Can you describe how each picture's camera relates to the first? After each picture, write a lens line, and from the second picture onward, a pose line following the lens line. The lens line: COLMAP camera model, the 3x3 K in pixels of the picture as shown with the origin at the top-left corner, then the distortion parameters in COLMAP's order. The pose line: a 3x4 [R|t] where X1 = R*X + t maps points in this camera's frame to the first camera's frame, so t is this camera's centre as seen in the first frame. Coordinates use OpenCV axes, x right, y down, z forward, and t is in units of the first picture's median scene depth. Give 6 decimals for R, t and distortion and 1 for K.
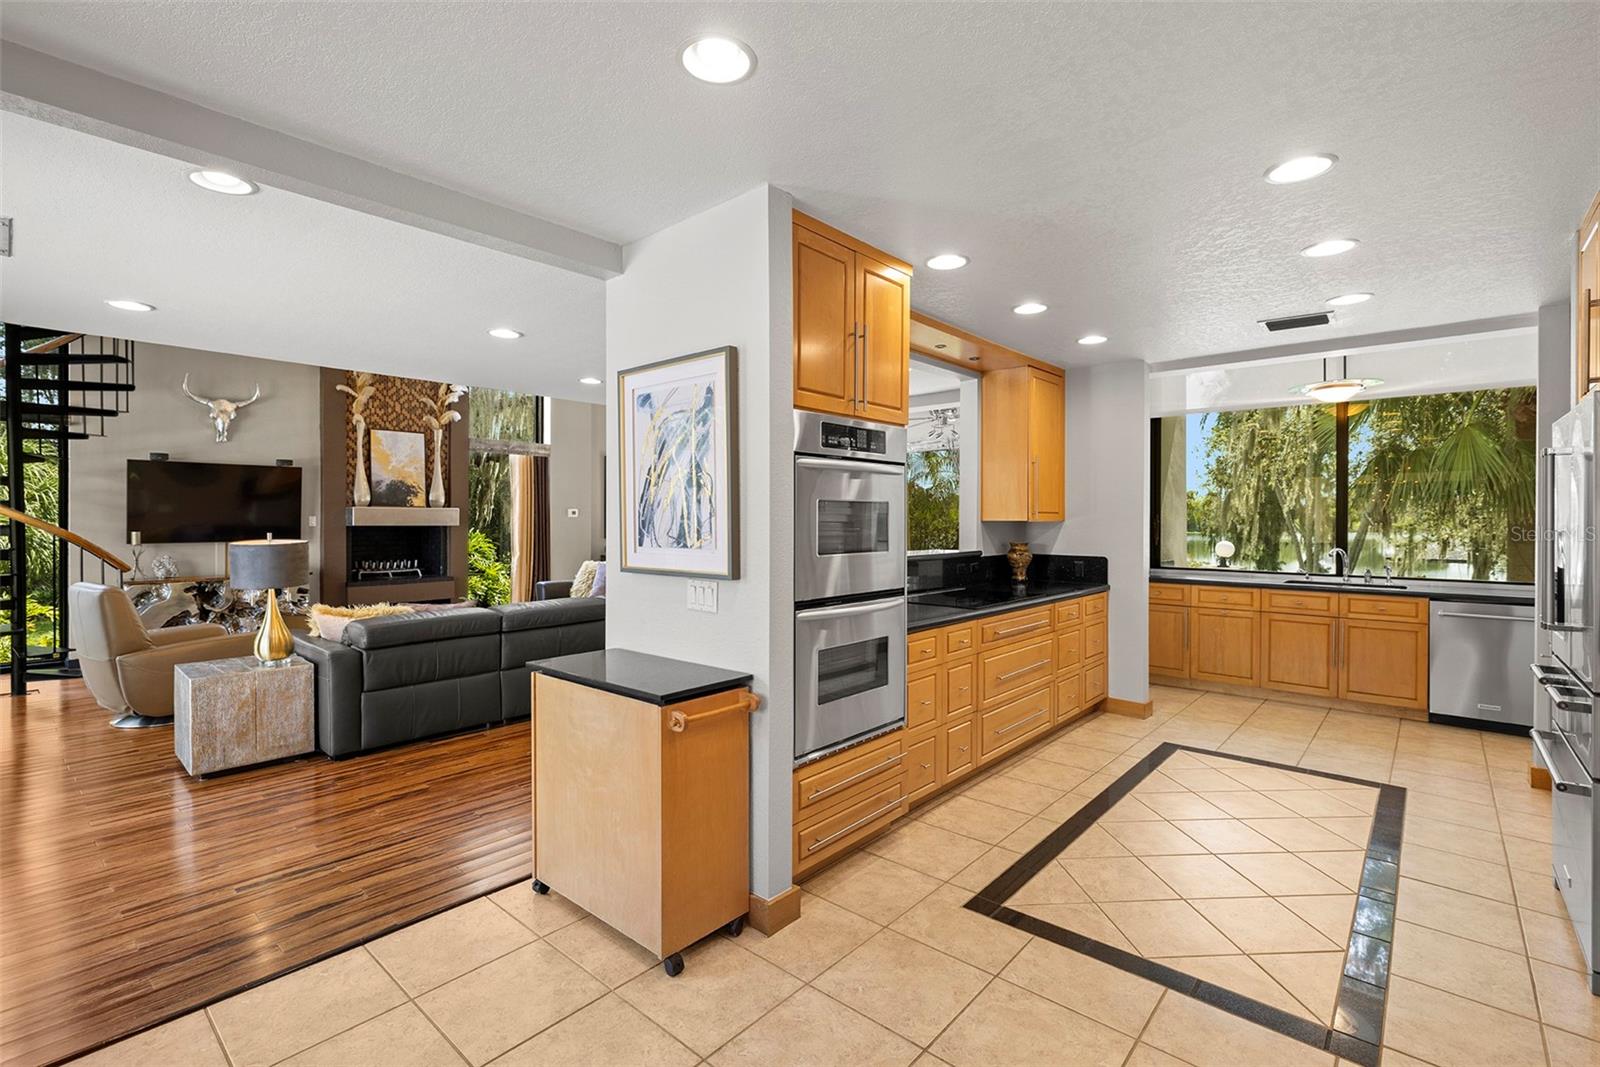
lens RADIAL K [[726.3, 0, 797.6], [0, 726.3, 510.5], [0, 0, 1]] dist [-0.004547, -0.000745]
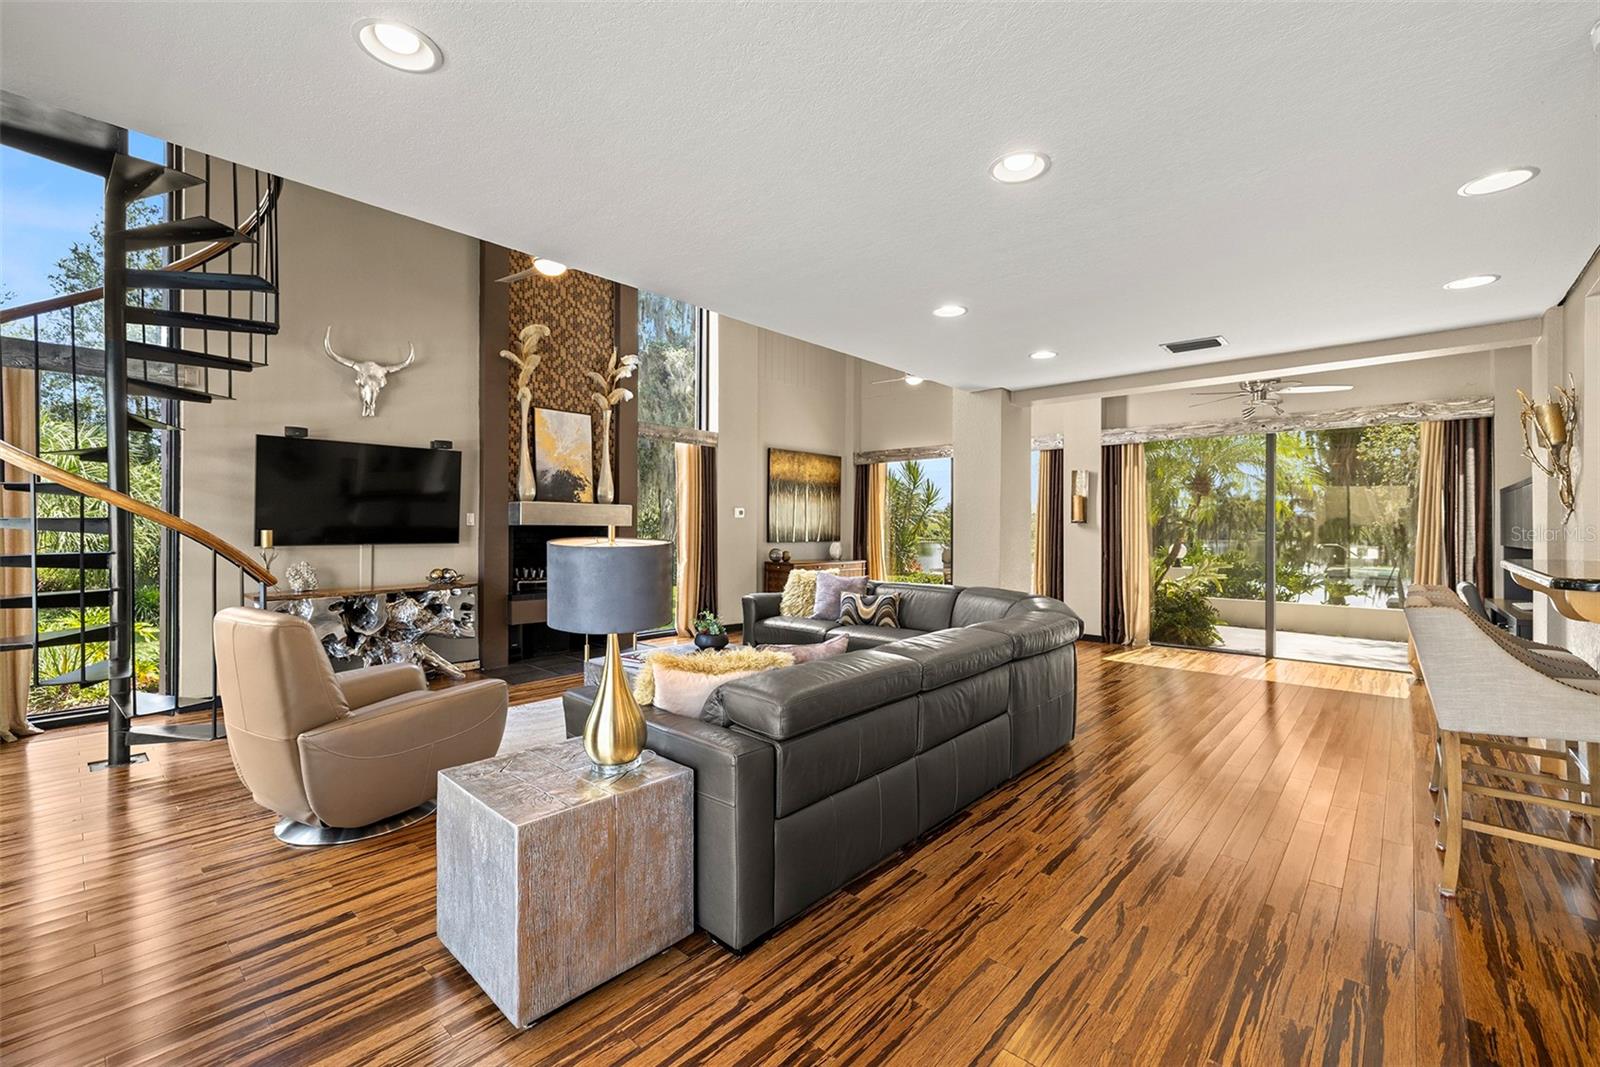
lens RADIAL K [[676.0, 0, 794.2], [0, 676.0, 518.5], [0, 0, 1]] dist [0.000138, 0.000158]
pose [[0.999856, 0.002735, -0.016749, -0.330693], [-0.002745, 0.999996, -0.000573, 0.014979], [0.016747, 0.000619, 0.999860, 0.283632]]
